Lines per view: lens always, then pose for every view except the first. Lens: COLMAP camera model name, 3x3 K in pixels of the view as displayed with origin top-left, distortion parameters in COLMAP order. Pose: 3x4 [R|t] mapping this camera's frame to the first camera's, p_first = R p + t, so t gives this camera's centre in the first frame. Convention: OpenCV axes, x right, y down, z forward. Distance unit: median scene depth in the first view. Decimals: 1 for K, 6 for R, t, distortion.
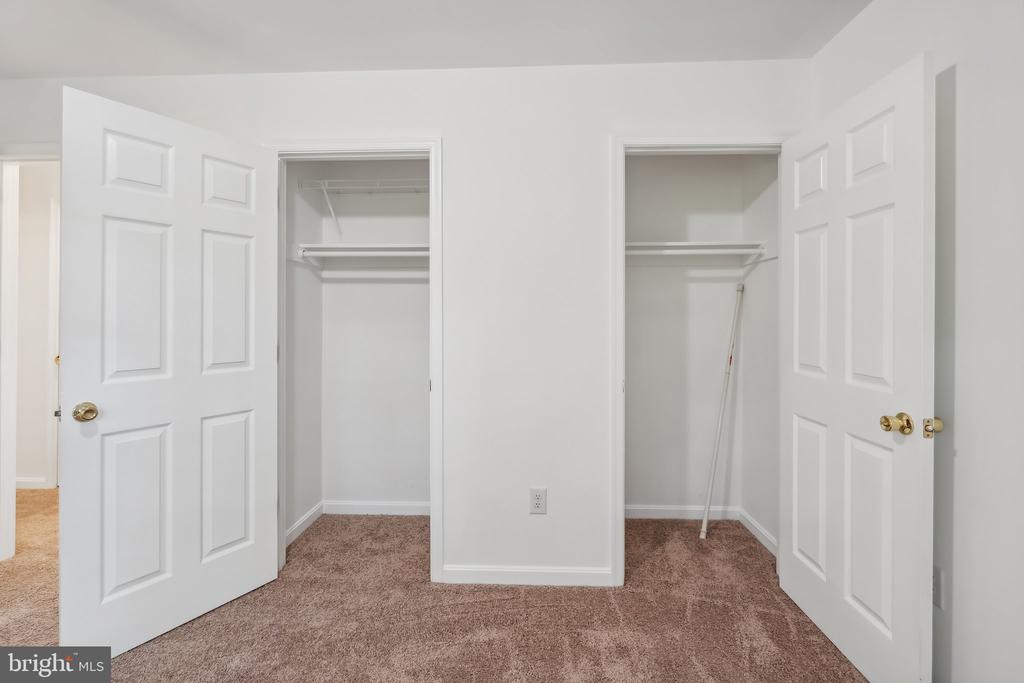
lens RADIAL K [[464.5, 0, 520.9], [0, 464.5, 321.5], [0, 0, 1]] dist [-0.006090, 0.001117]
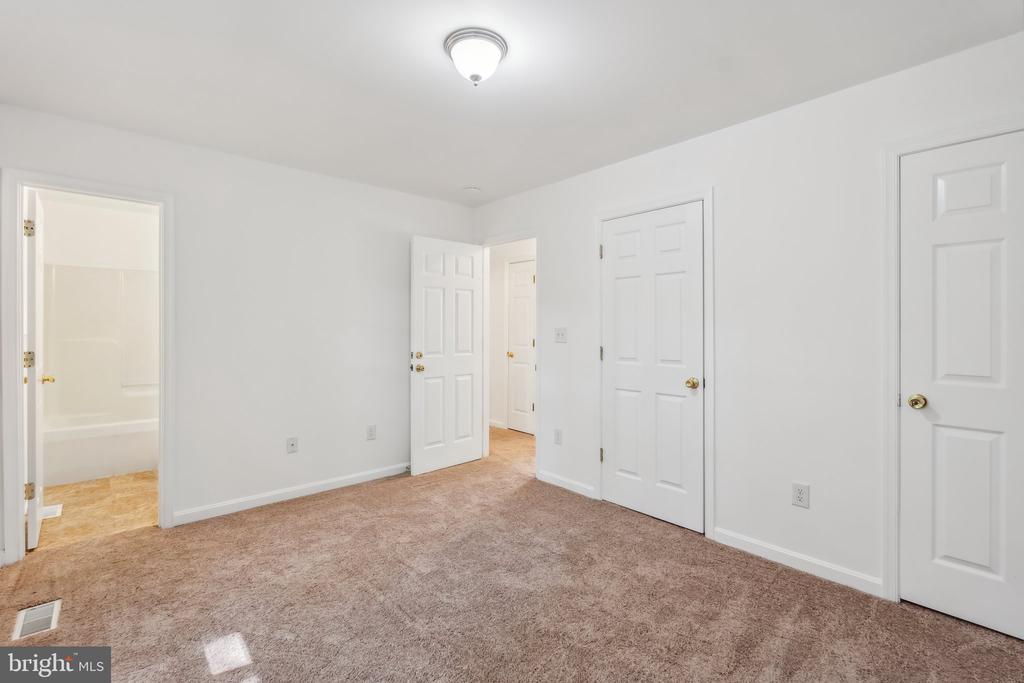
lens RADIAL K [[464.5, 0, 508.2], [0, 464.5, 333.5], [0, 0, 1]] dist [-0.006090, 0.001117]
pose [[0.693280, 0.007277, -0.720631, 0.361736], [0.002325, 0.999921, 0.012333, -0.017450], [0.720664, -0.010226, 0.693209, -0.283613]]
